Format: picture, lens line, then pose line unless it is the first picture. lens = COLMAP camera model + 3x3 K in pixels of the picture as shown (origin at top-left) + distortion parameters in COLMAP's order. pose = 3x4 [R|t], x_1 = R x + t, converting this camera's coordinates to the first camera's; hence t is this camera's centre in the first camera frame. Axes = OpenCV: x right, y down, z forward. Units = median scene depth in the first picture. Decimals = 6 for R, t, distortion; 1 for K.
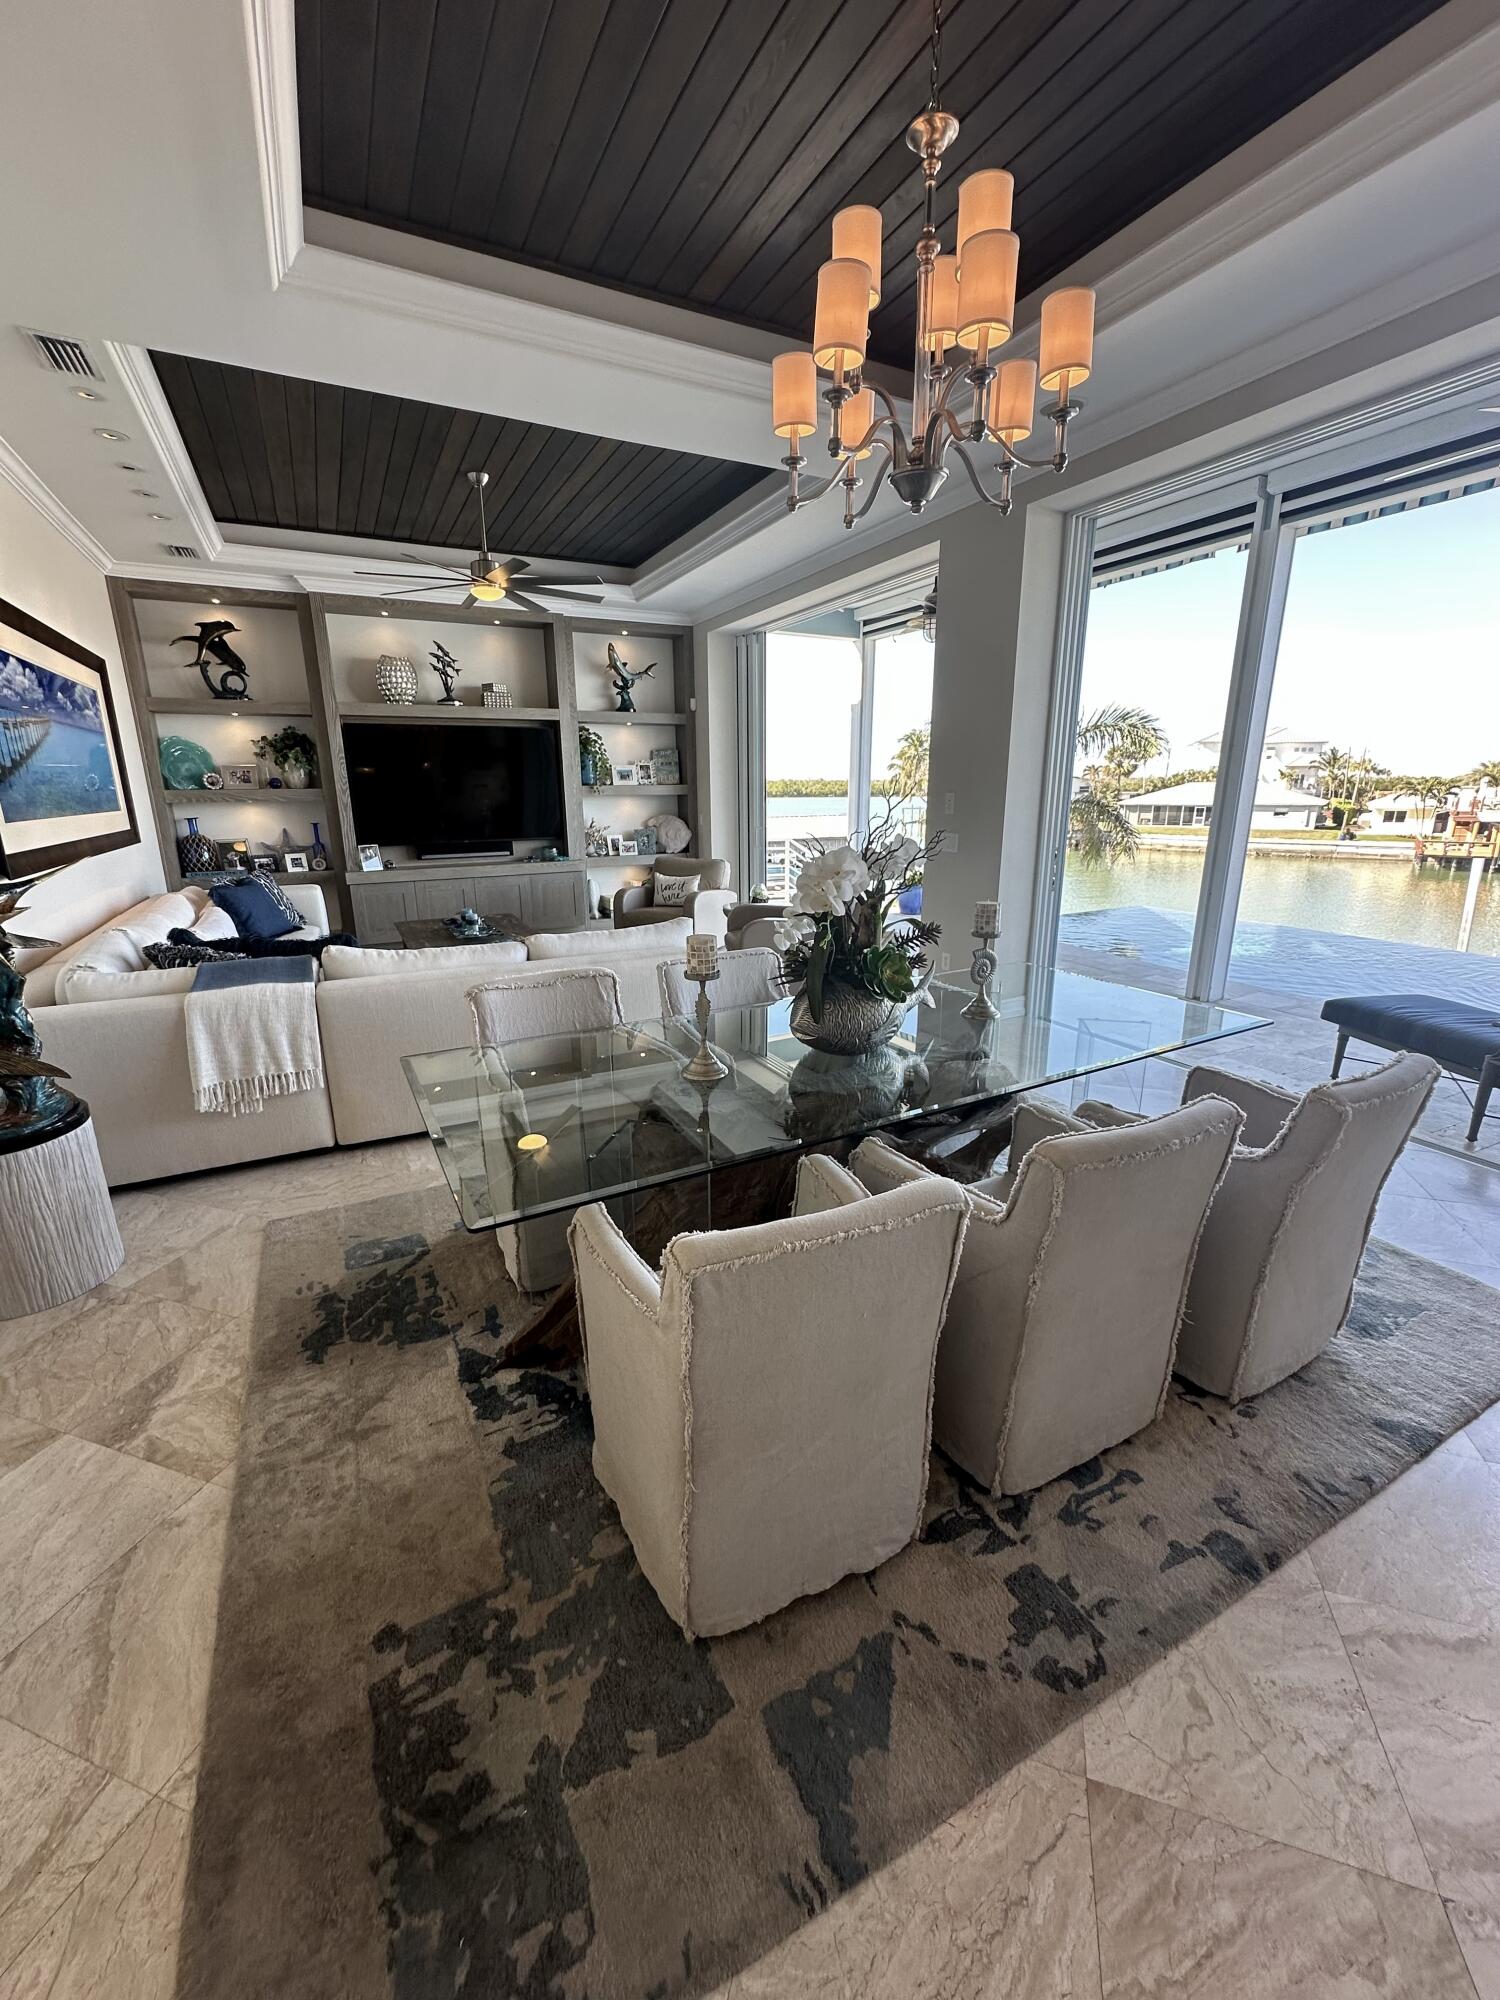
lens RADIAL K [[795.8, 0, 747.6], [0, 795.8, 999.6], [0, 0, 1]] dist [-0.005182, 0.001231]
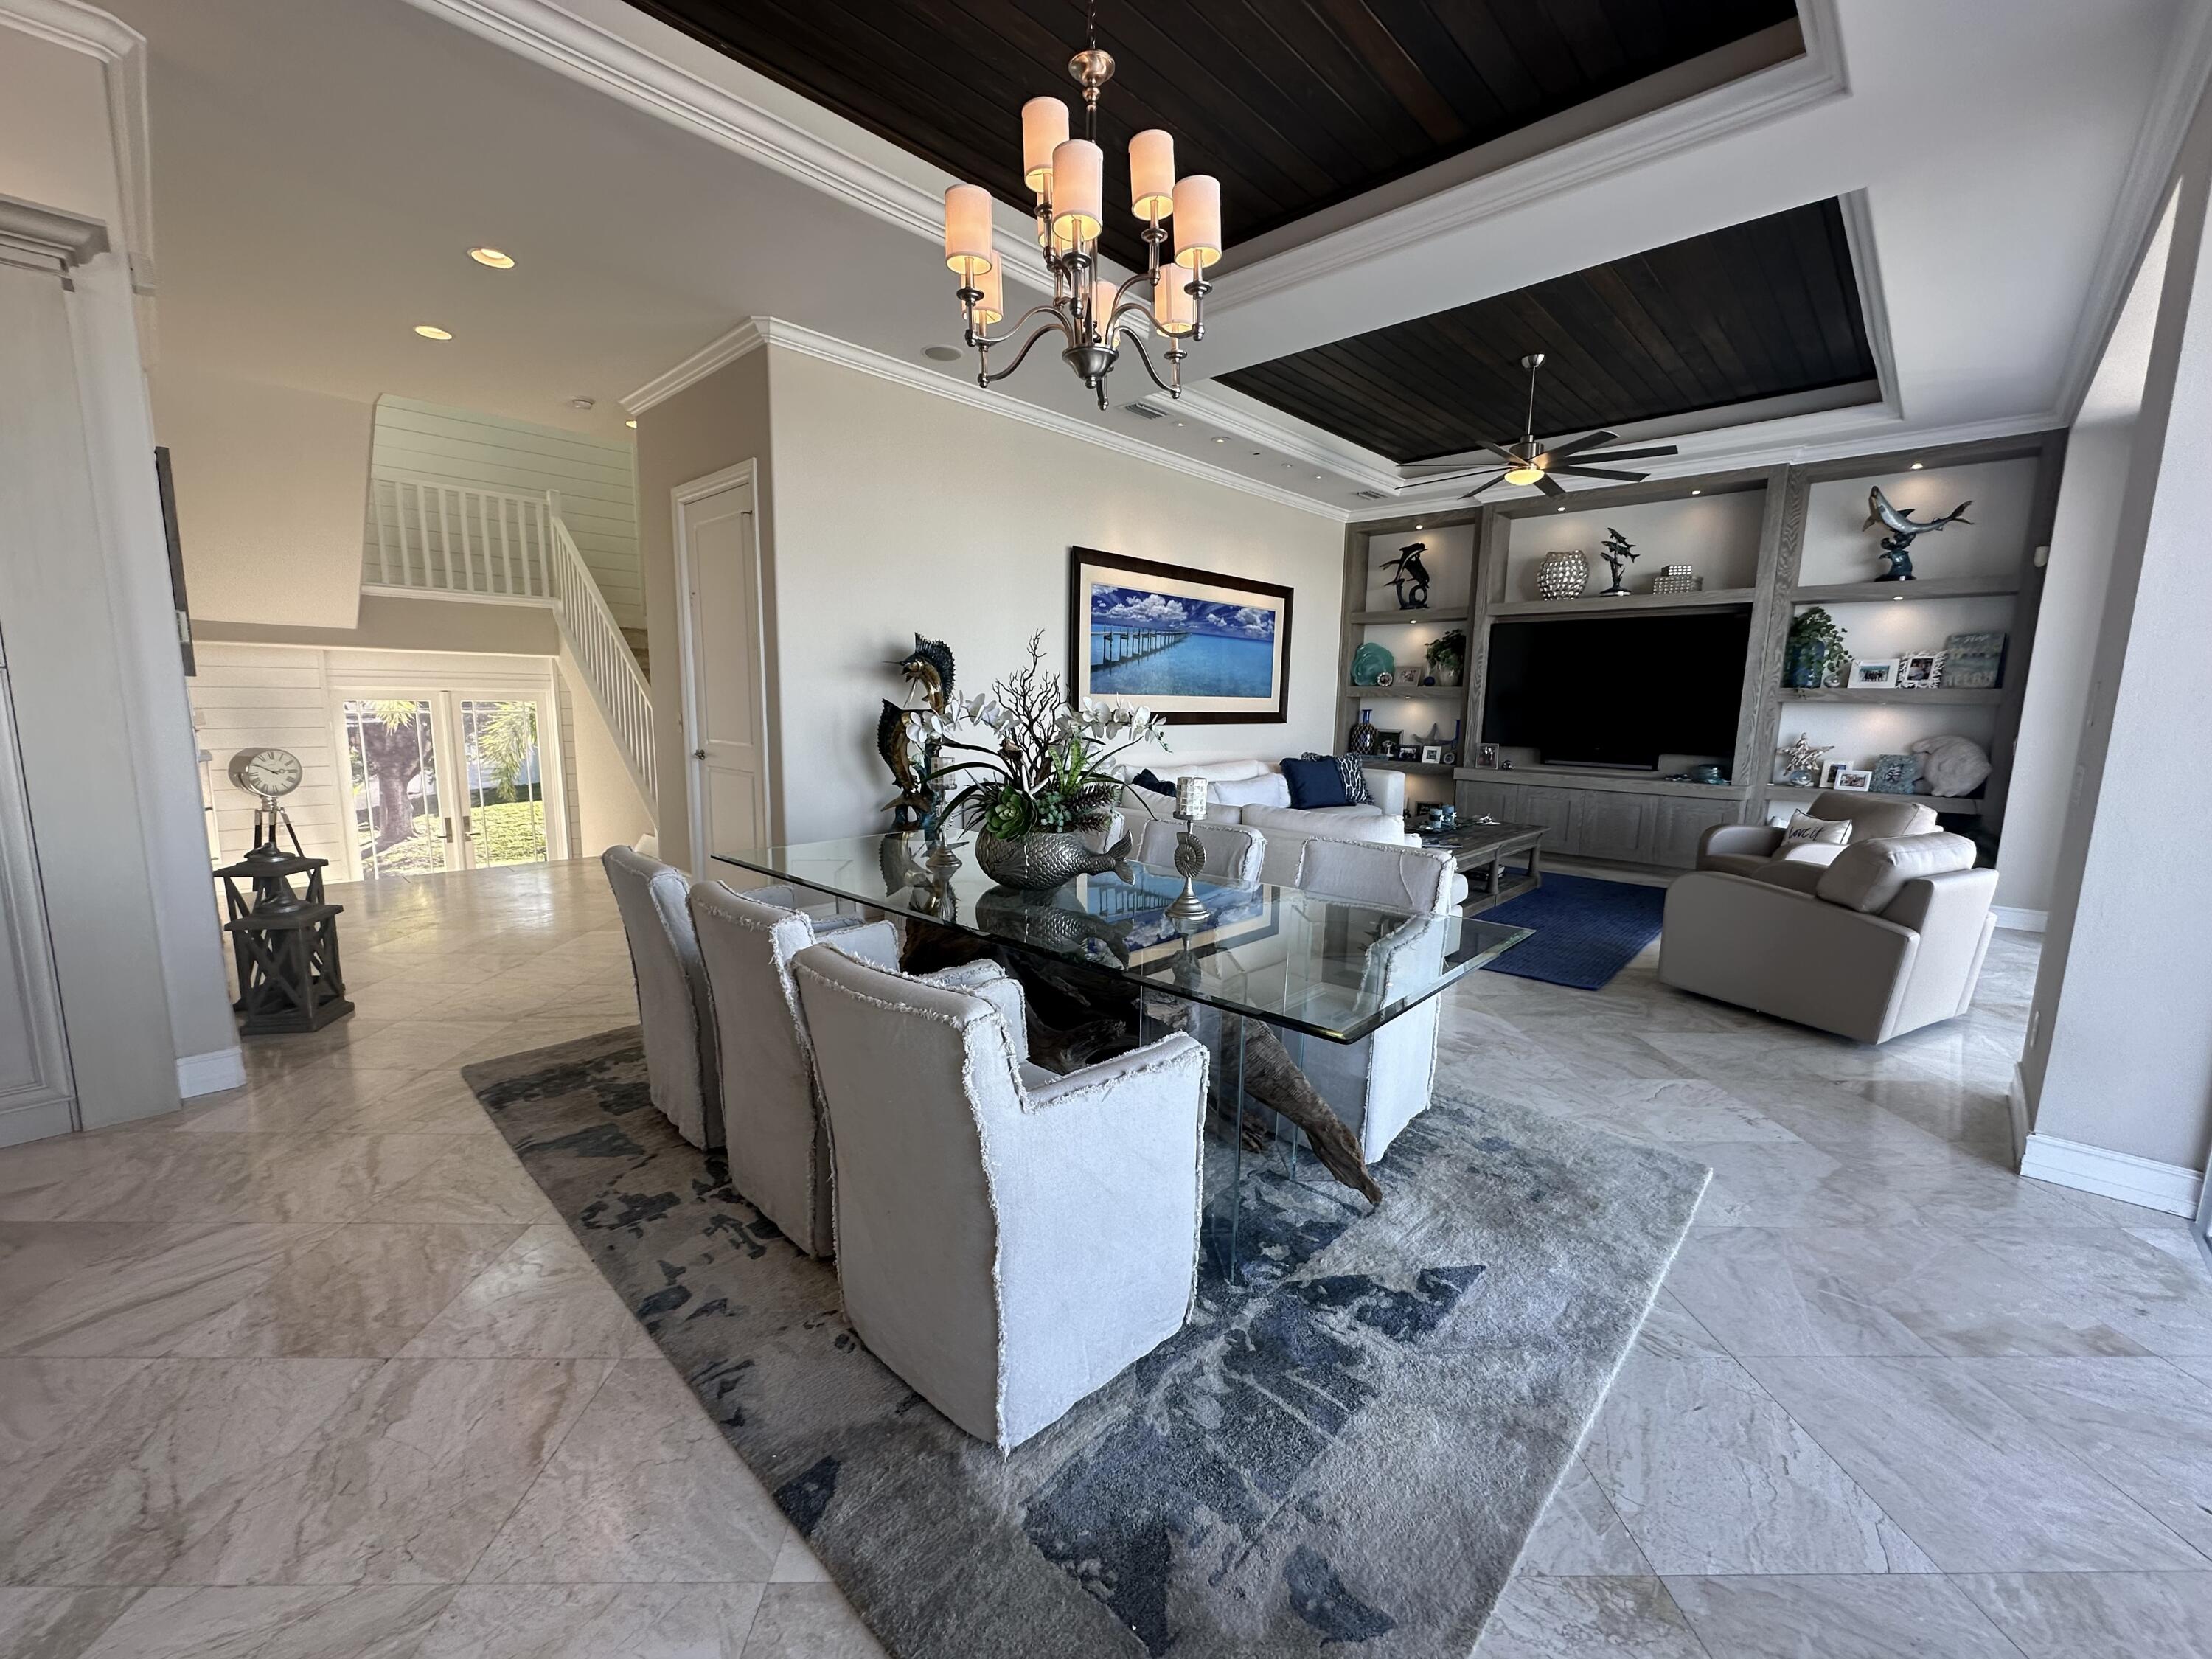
lens RADIAL K [[880.2, 0, 1107.7], [0, 880.2, 828.3], [0, 0, 1]] dist [-0.005182, 0.001231]
pose [[0.325881, 0.152865, -0.932971, 0.433142], [-0.267280, 0.961480, 0.064177, -0.040252], [0.906843, 0.228450, 0.354185, 0.229172]]
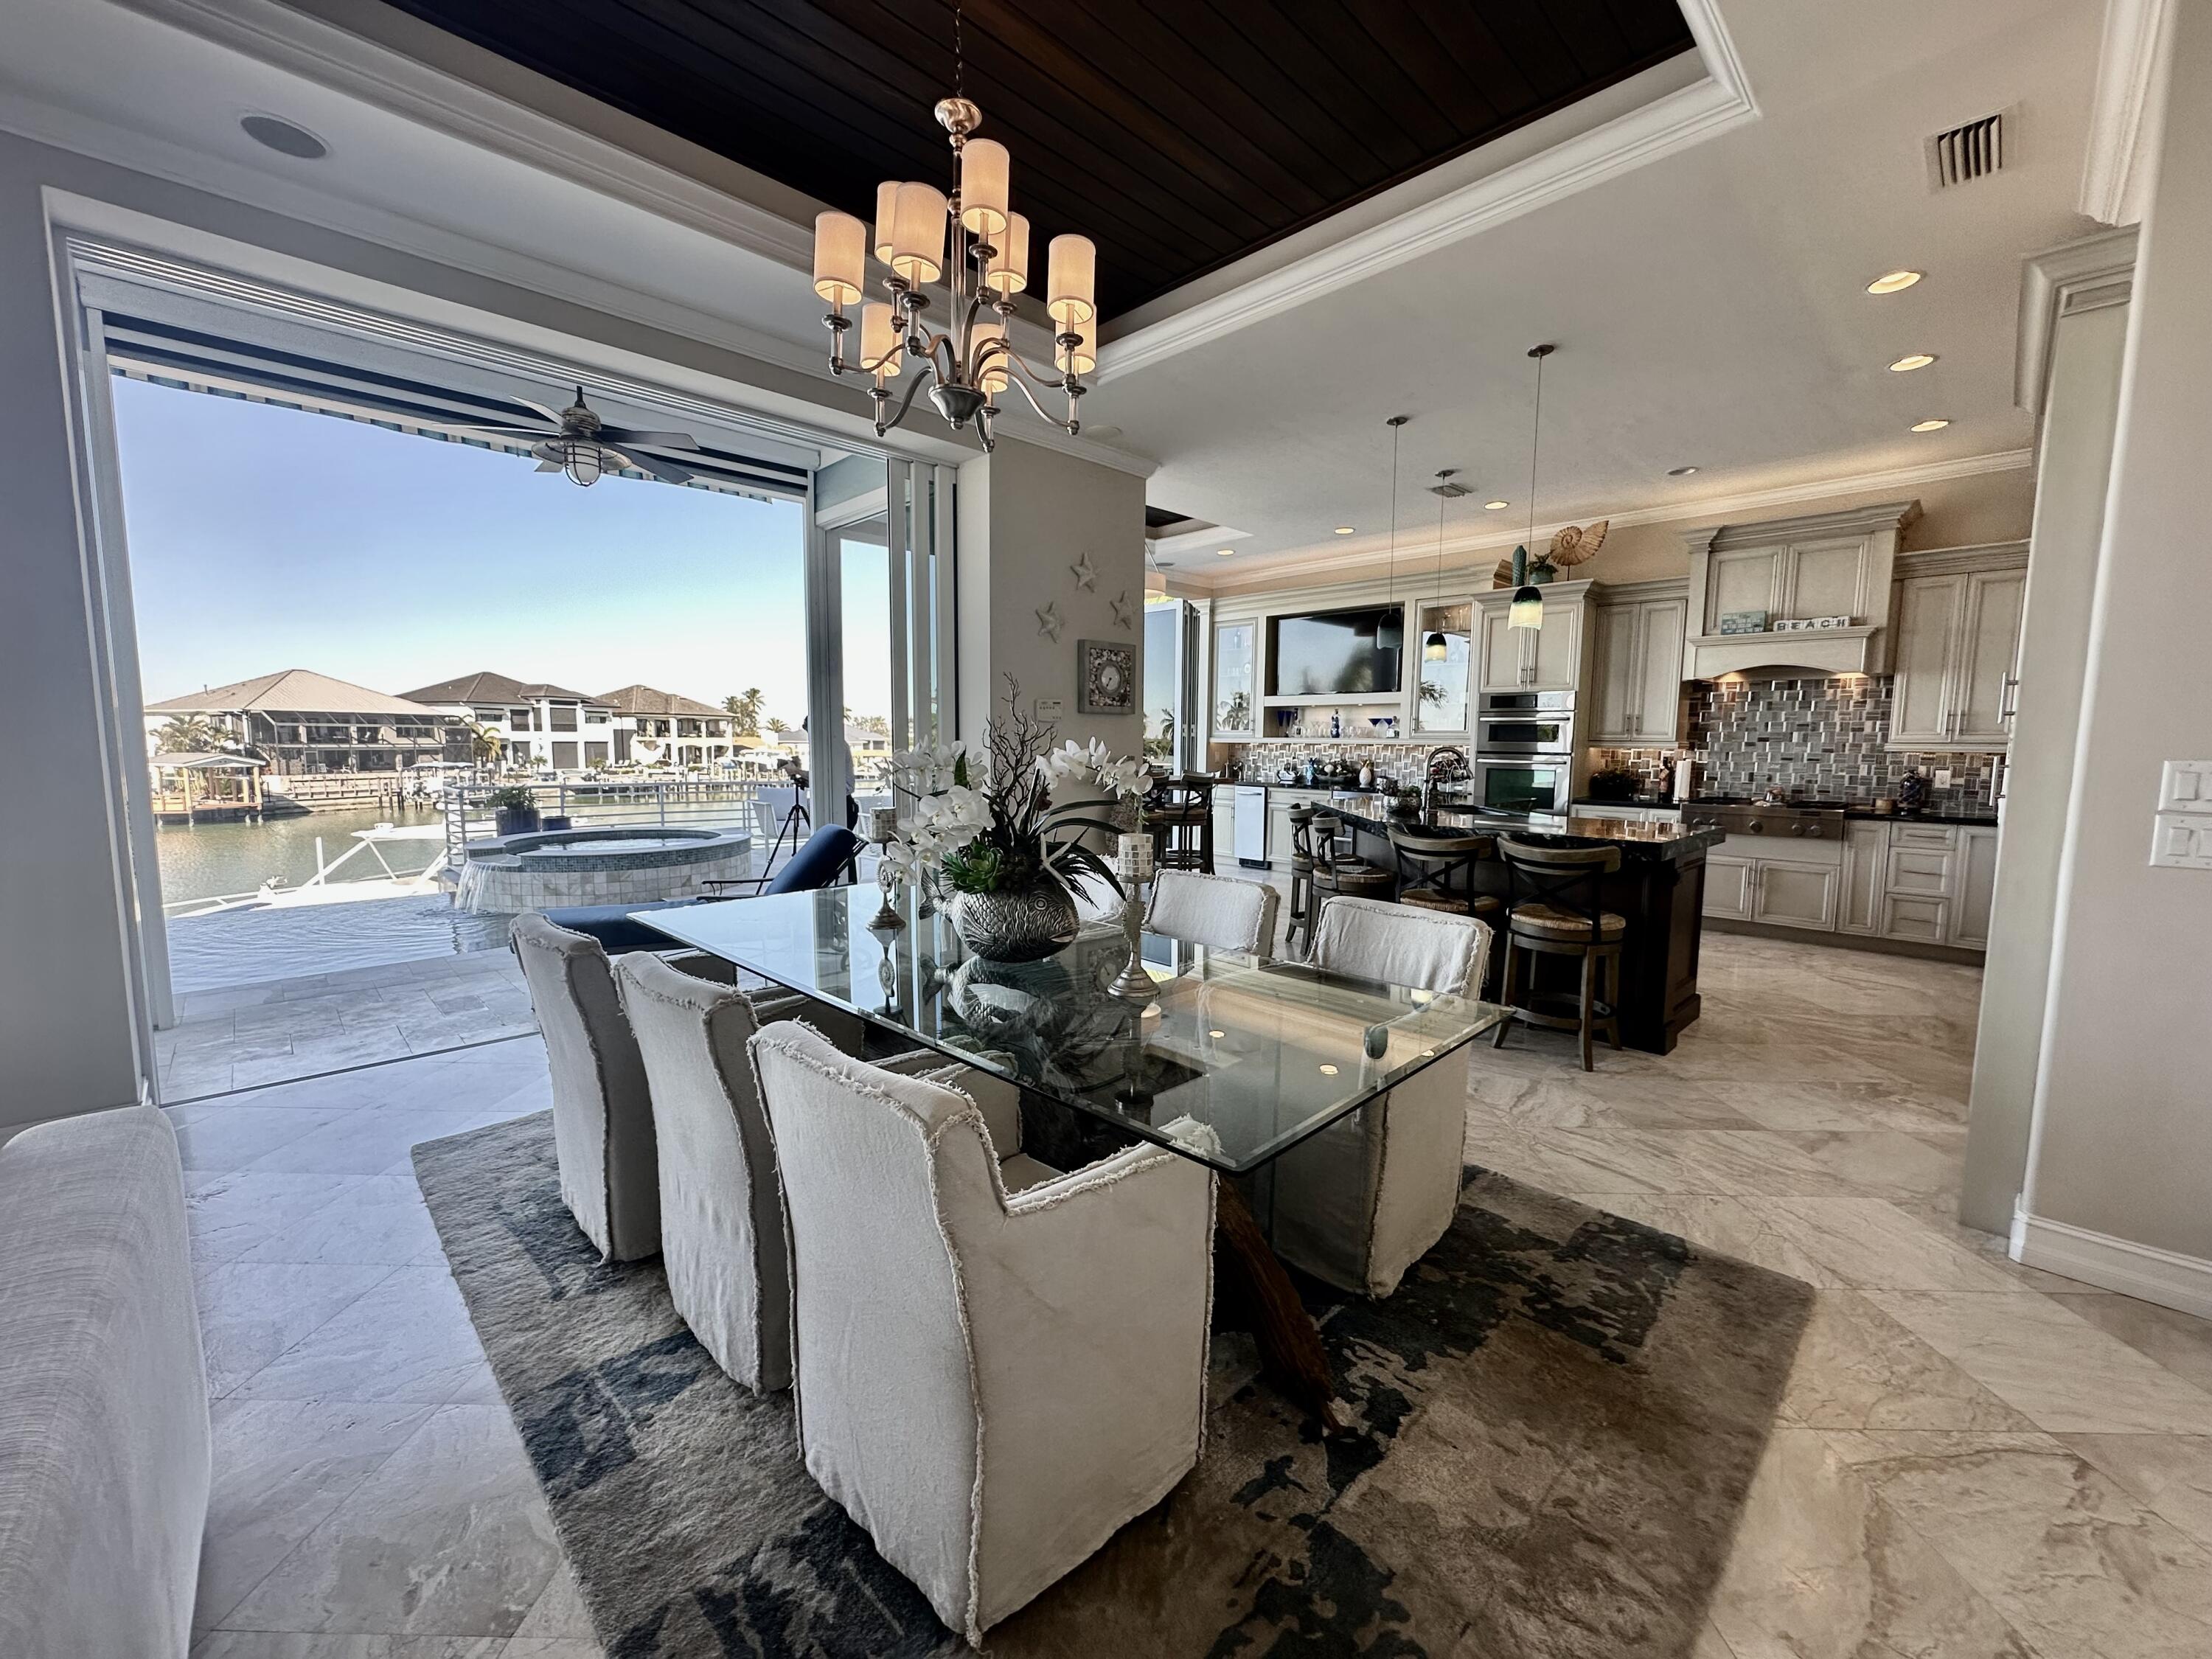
lens RADIAL K [[880.2, 0, 1105.9], [0, 880.2, 832.3], [0, 0, 1]] dist [-0.005182, 0.001231]
pose [[-0.291441, -0.094125, 0.951947, -0.304793], [0.245897, 0.954335, 0.169643, -0.078854], [-0.924444, 0.283522, -0.254987, 0.390855]]
